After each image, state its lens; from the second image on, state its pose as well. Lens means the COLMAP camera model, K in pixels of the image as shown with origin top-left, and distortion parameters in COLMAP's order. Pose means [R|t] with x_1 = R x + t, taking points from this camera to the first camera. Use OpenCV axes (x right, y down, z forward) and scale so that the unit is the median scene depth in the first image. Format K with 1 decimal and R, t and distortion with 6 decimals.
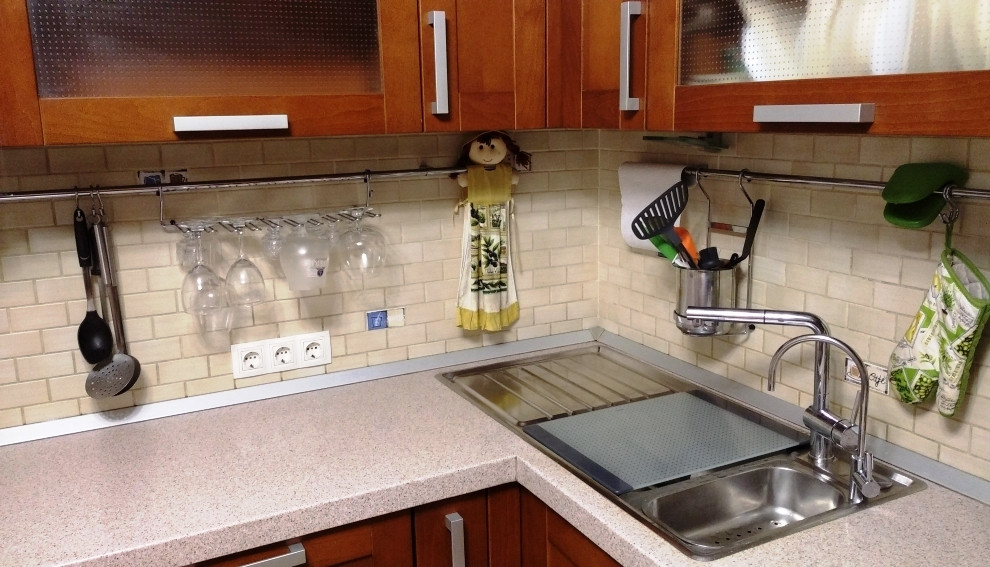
lens RADIAL K [[812.3, 0, 496.5], [0, 812.3, 264.2], [0, 0, 1]] dist [0.010072, -0.004982]
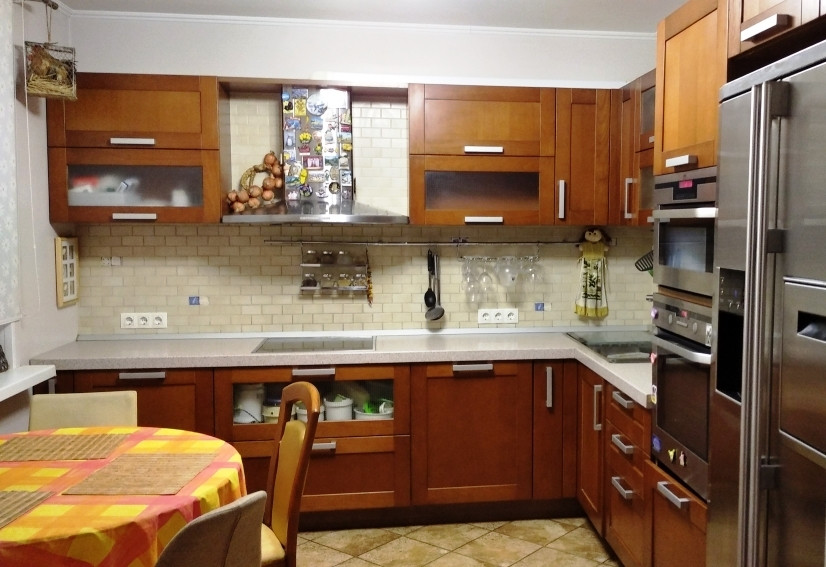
lens RADIAL K [[811.4, 0, 413.0], [0, 811.4, 283.5], [0, 0, 1]] dist [0.002269, 0.000995]
pose [[0.902943, 0.056185, -0.426072, 0.539357], [-0.102226, 0.991041, -0.085955, 0.254311], [0.417426, 0.121168, 0.900597, -1.308718]]
